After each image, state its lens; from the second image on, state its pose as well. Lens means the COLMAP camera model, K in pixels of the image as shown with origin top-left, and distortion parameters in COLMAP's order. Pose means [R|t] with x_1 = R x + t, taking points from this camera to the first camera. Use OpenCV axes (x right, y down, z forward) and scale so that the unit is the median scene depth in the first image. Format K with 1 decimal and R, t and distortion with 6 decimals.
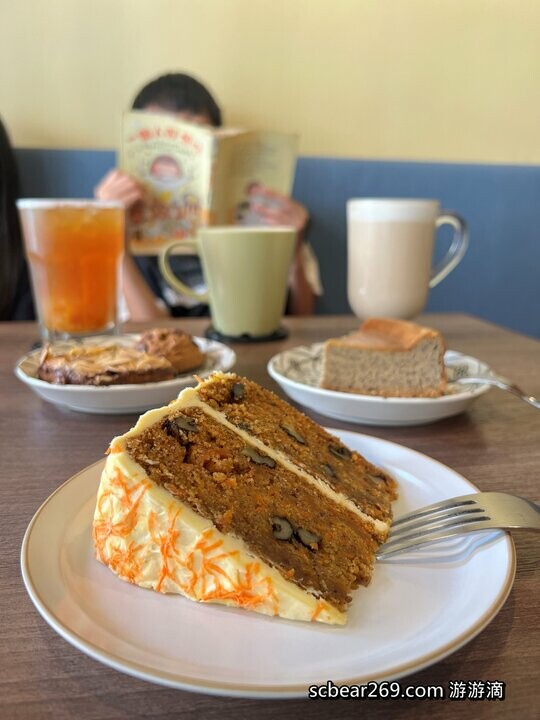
lens RADIAL K [[570.0, 0, 280.6], [0, 570.0, 362.1], [0, 0, 1]] dist [0.076612, -0.121588]
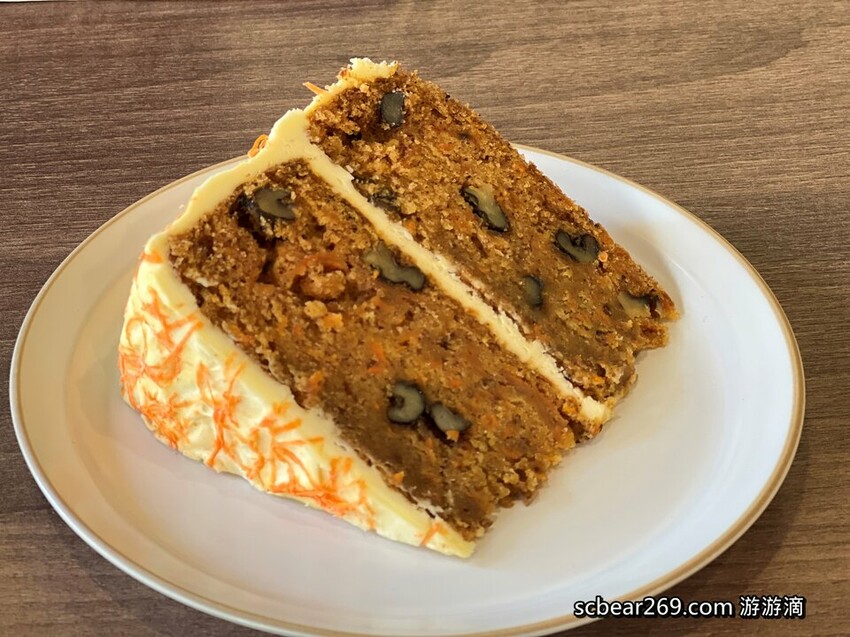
lens RADIAL K [[1896.6, 0, 425.0], [0, 1896.6, 318.5], [0, 0, 1]] dist [0.011019, -0.139839]
pose [[0.980284, 0.134216, -0.145012, 0.321197], [-0.070094, 0.922379, 0.379874, -0.602744], [0.184741, -0.362220, 0.913601, -0.882985]]
